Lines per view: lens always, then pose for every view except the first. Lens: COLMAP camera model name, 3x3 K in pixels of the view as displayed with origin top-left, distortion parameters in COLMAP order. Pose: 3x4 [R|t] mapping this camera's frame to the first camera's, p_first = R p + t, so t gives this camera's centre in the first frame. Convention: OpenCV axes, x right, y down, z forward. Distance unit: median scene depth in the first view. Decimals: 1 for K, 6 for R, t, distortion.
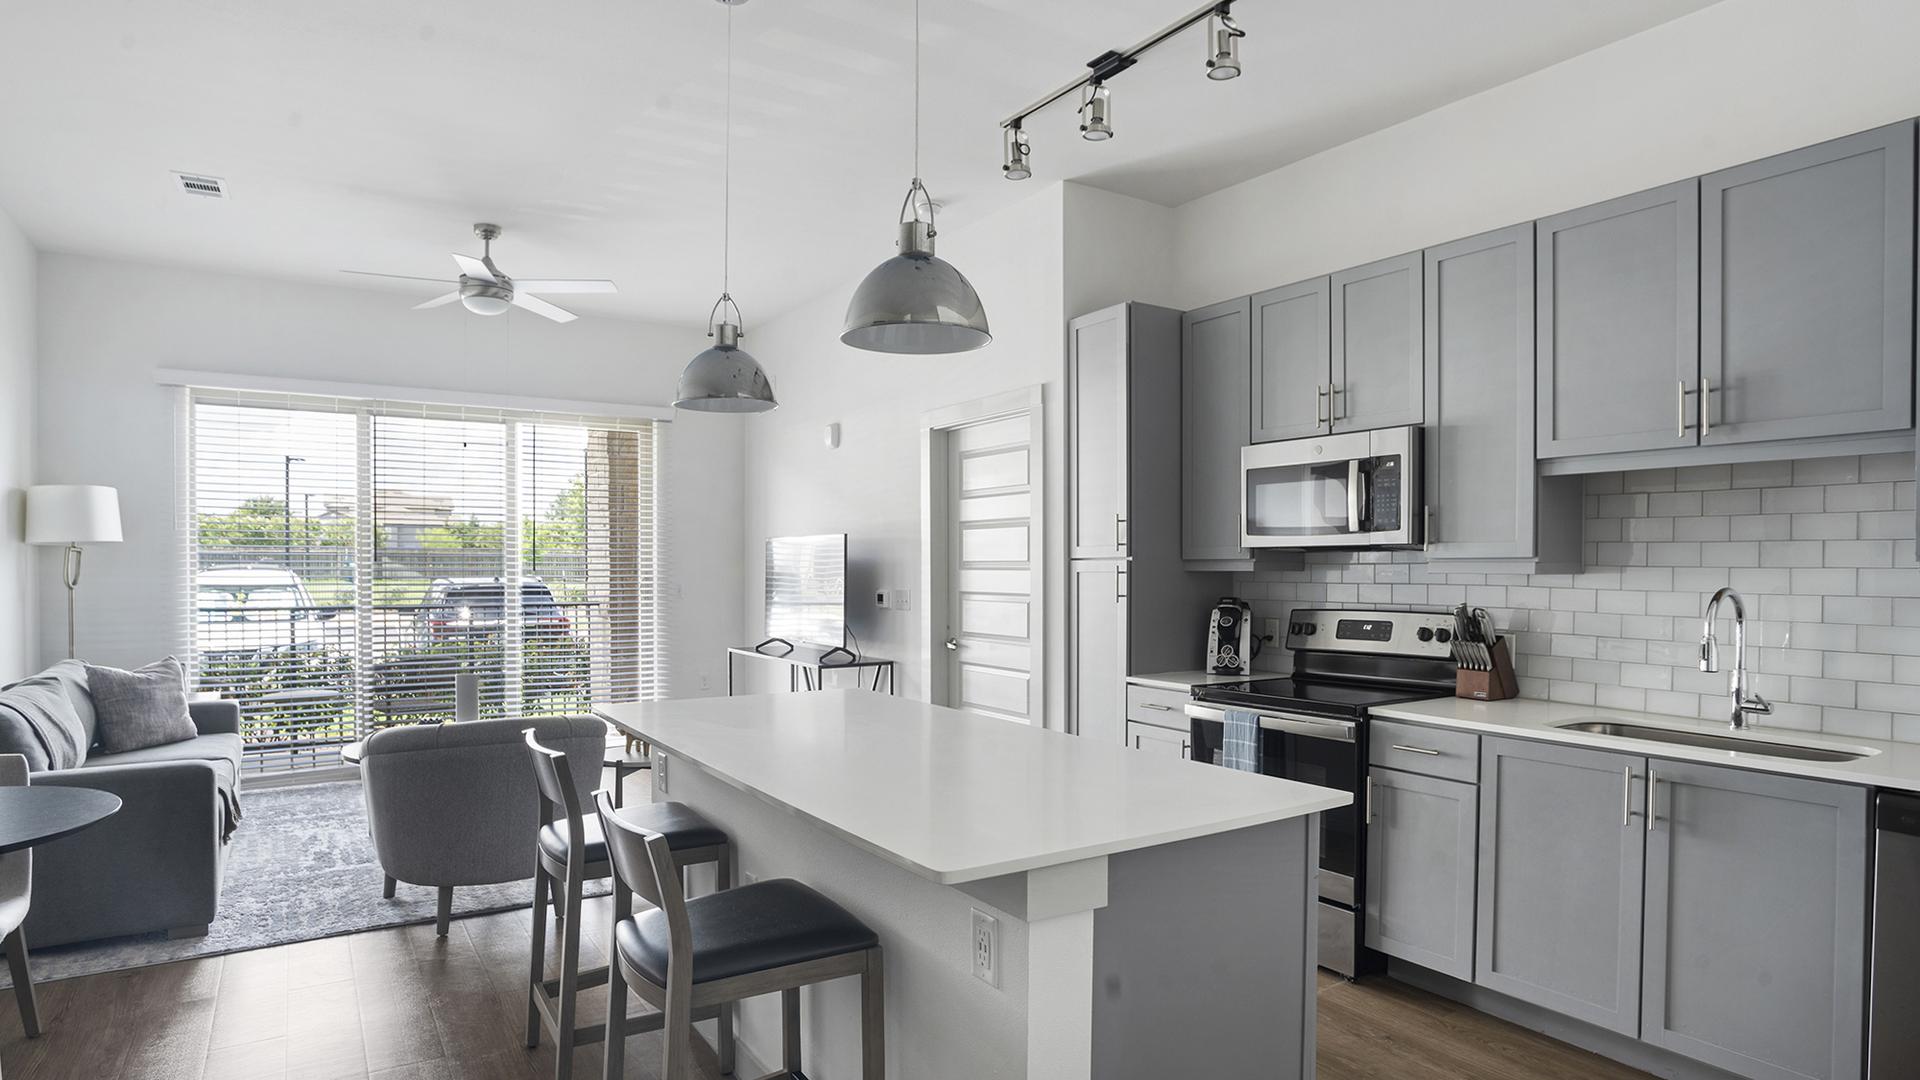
lens RADIAL K [[1076.3, 0, 968.4], [0, 1076.3, 580.8], [0, 0, 1]] dist [-0.001331, -0.031792]
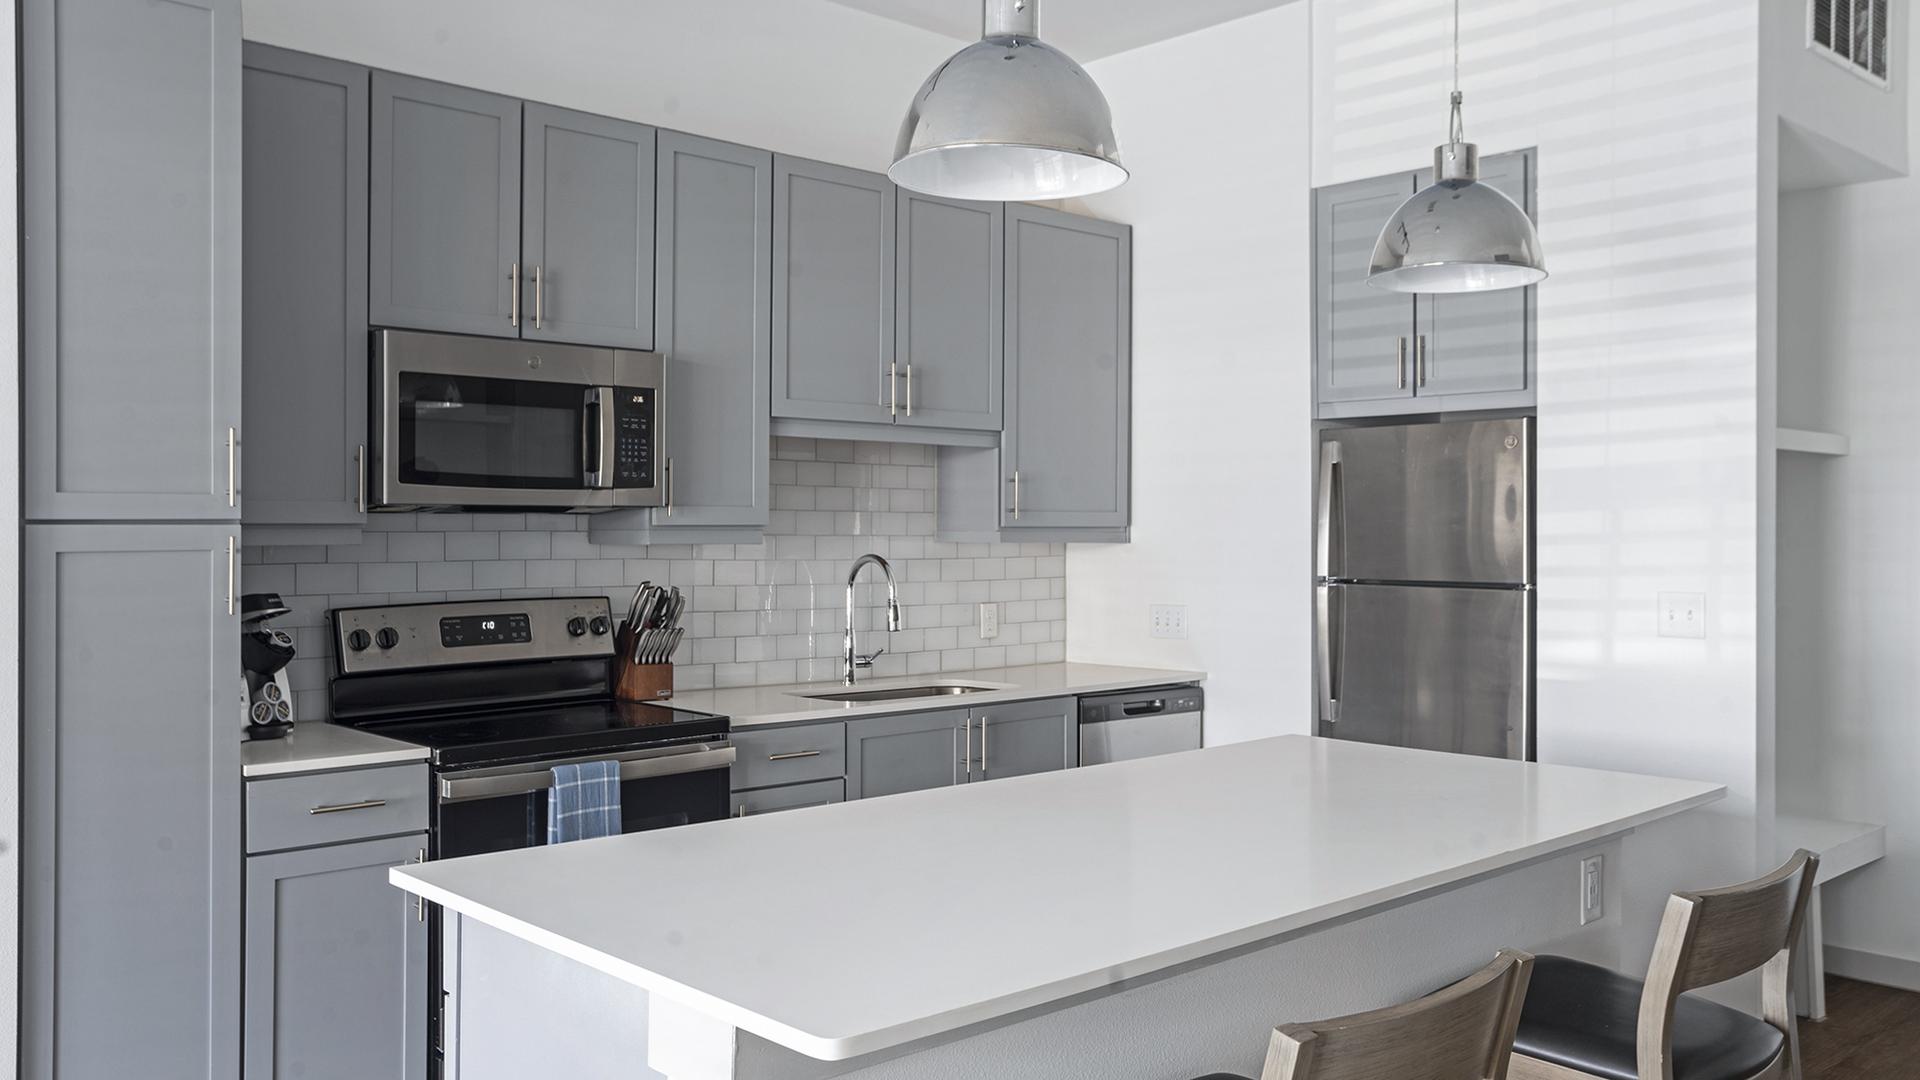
lens RADIAL K [[1595.3, 0, 960.0], [0, 1595.3, 540.0], [0, 0, 1]] dist [0.004048, 0.002862]
pose [[-0.174066, -0.009424, 0.984689, -0.779212], [0.010381, 0.999881, 0.011404, -0.022061], [-0.984679, 0.012207, -0.173948, 1.022999]]
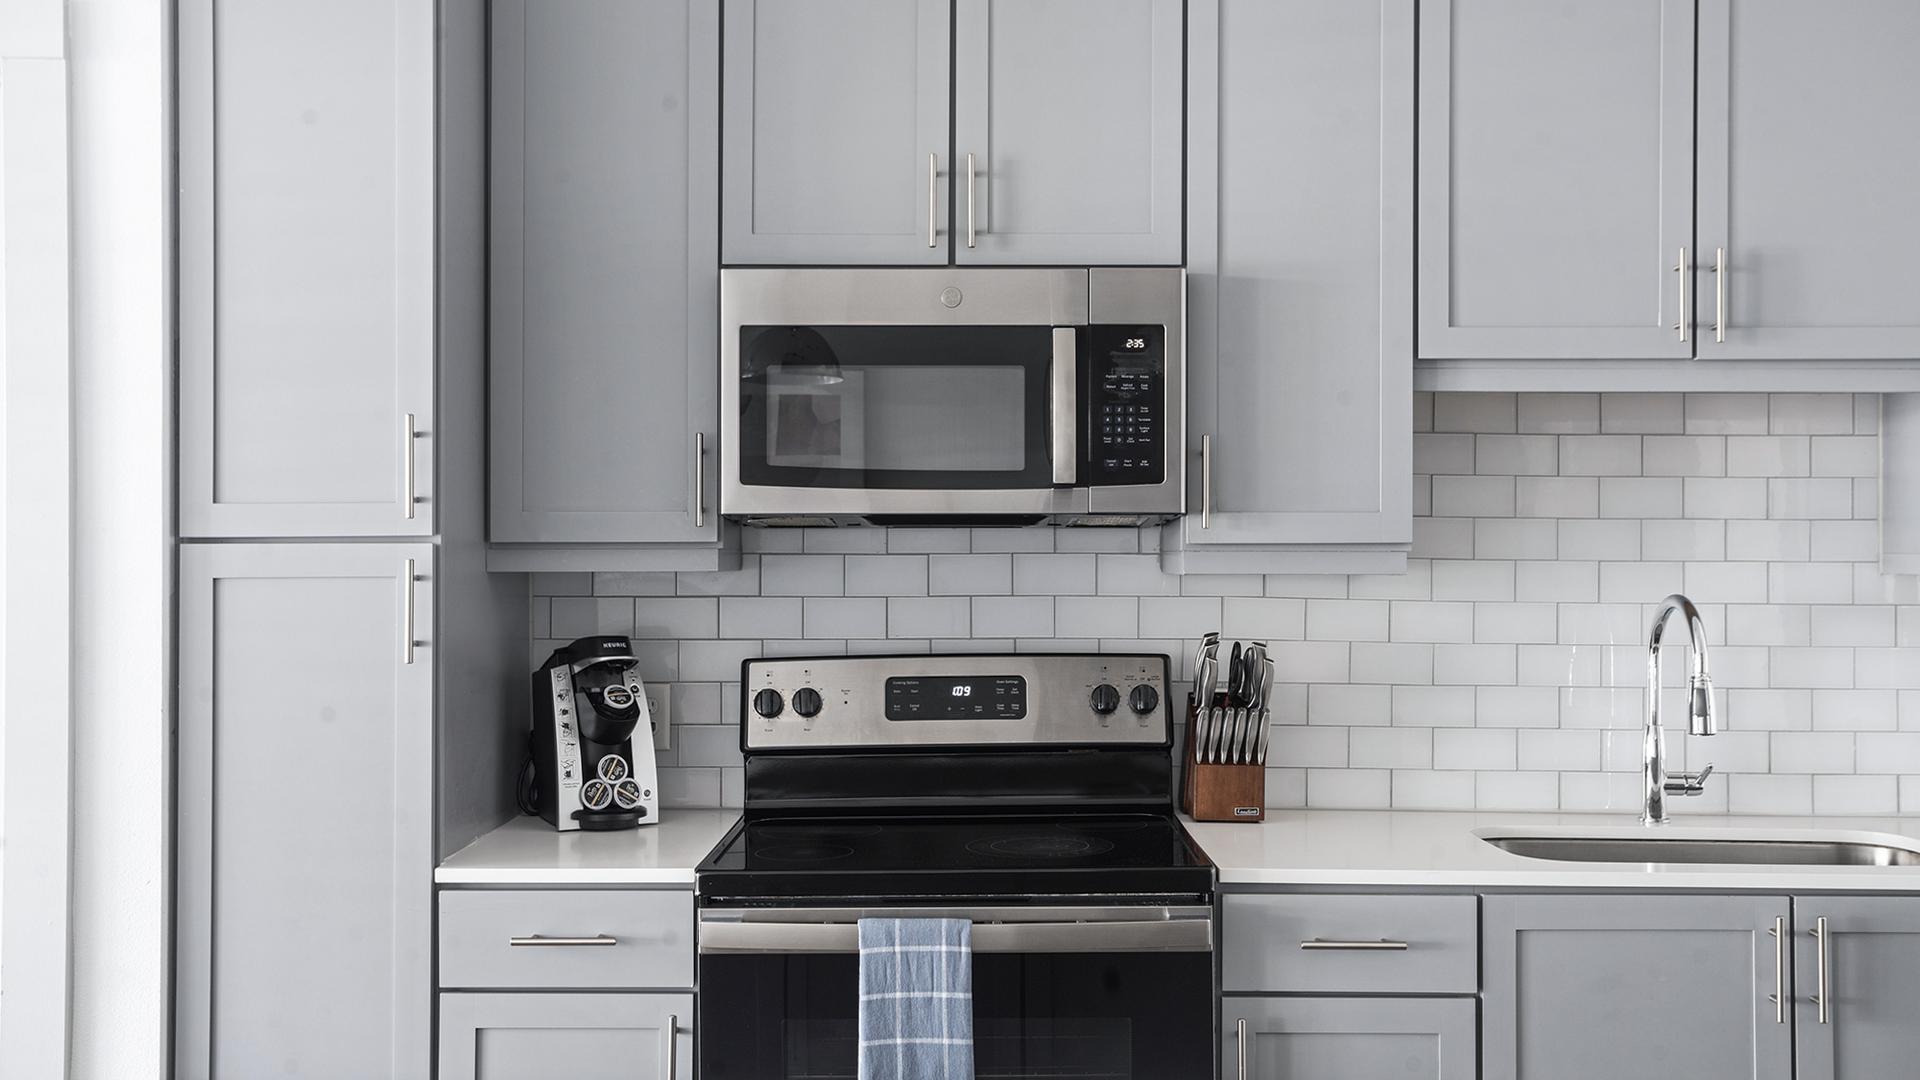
lens RADIAL K [[1878.4, 0, 960.0], [0, 1878.4, 540.0], [0, 0, 1]] dist [0.008295, 0.031027]
pose [[0.547302, 0.004616, 0.836923, -0.356954], [0.011069, 0.999857, -0.012753, -0.013385], [-0.836862, 0.016243, 0.547173, 0.645453]]
